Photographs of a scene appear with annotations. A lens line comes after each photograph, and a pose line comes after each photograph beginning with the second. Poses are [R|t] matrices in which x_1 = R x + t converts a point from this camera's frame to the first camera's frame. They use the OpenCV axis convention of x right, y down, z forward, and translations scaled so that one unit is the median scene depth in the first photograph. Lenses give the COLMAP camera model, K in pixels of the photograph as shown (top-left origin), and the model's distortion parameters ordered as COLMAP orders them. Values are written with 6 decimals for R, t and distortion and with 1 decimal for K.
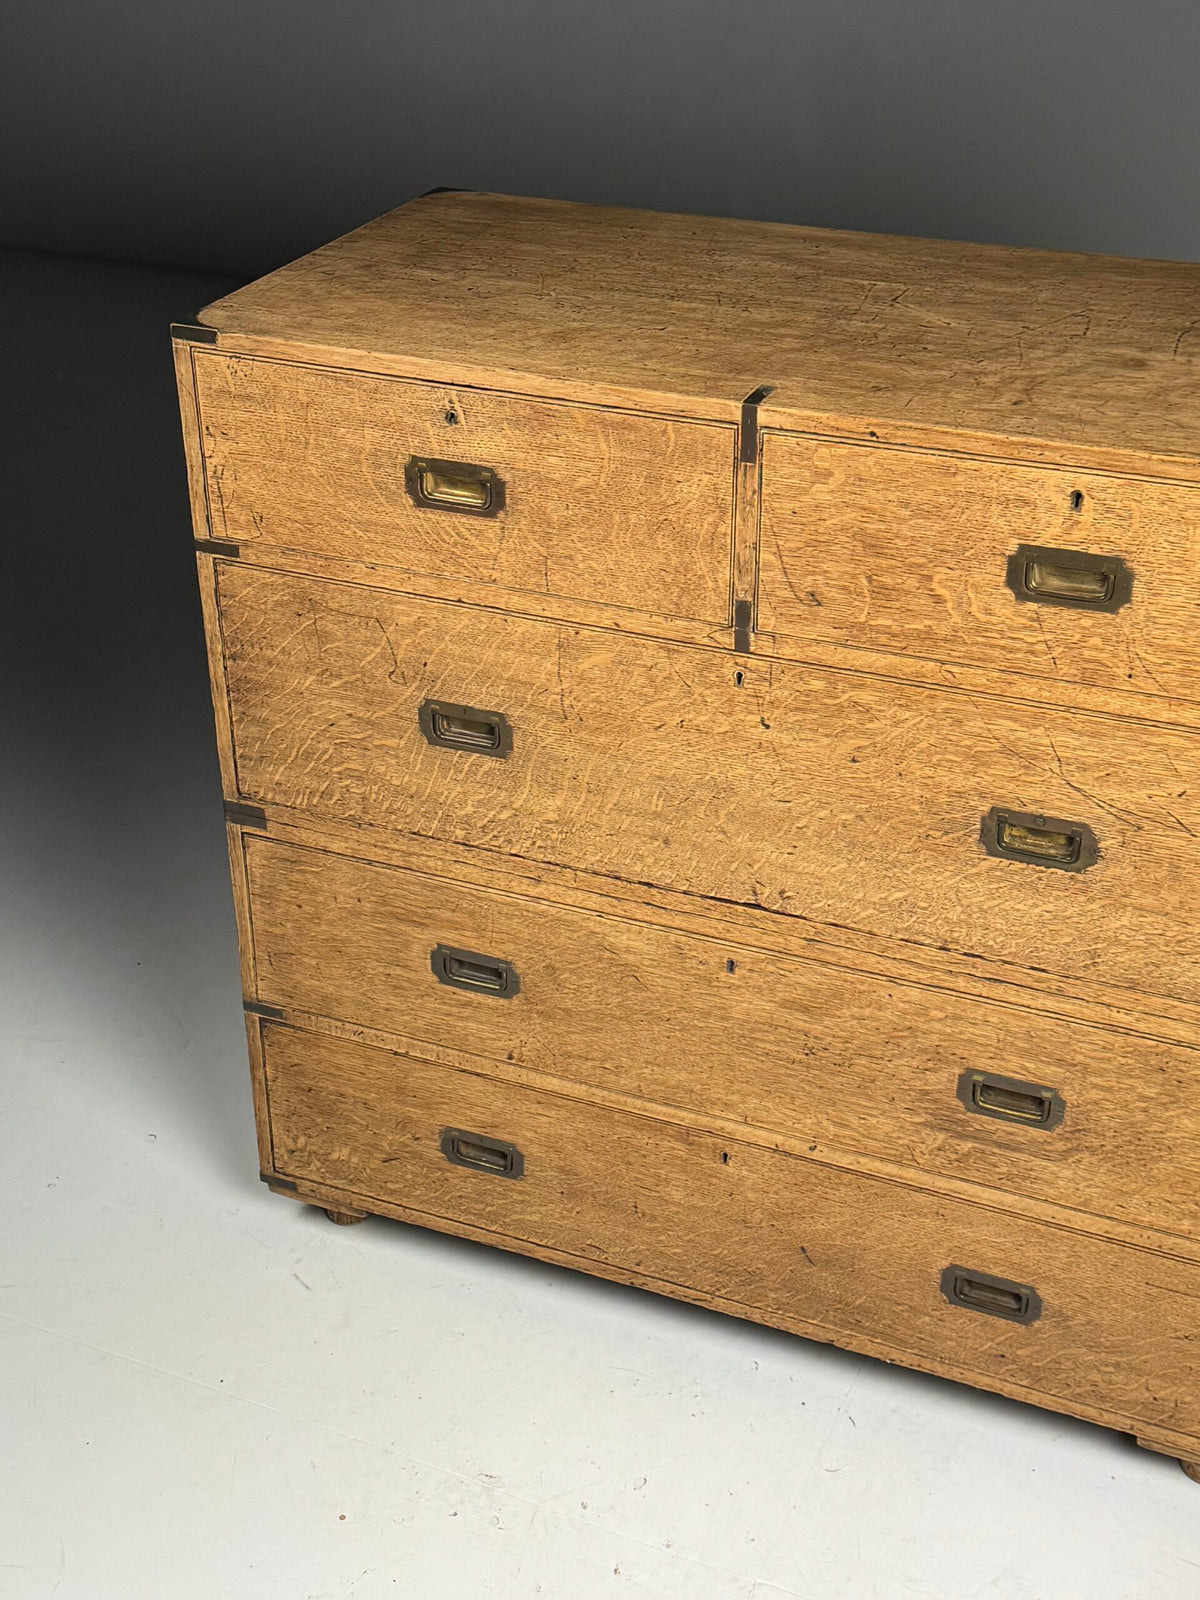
lens RADIAL K [[2166.5, 0, 585.7], [0, 2166.5, 805.2], [0, 0, 1]] dist [0.128512, 0.000000]
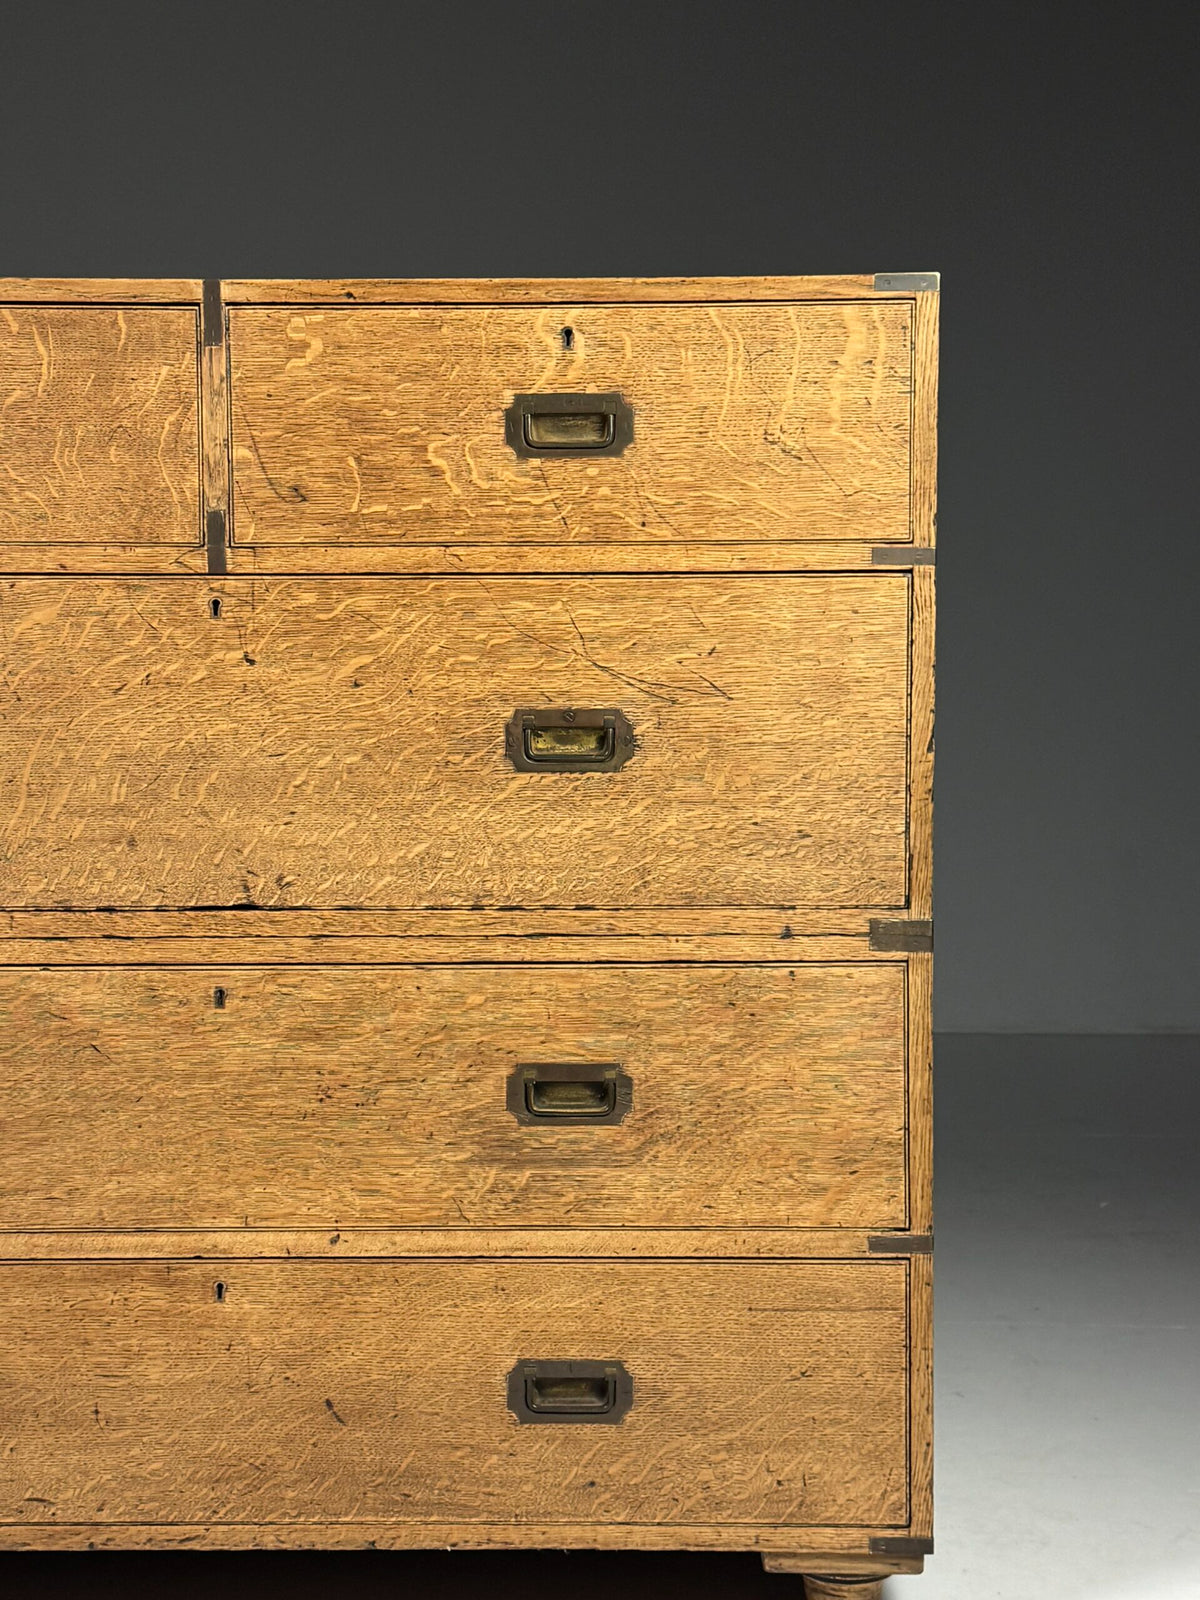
lens RADIAL K [[2166.5, 0, 595.0], [0, 2166.5, 805.9], [0, 0, 1]] dist [0.128512, 0.000000]
pose [[0.926276, -0.011293, 0.376677, -0.113791], [0.180929, 0.890140, -0.418230, 0.388402], [-0.330572, 0.455548, 0.826558, 0.241686]]
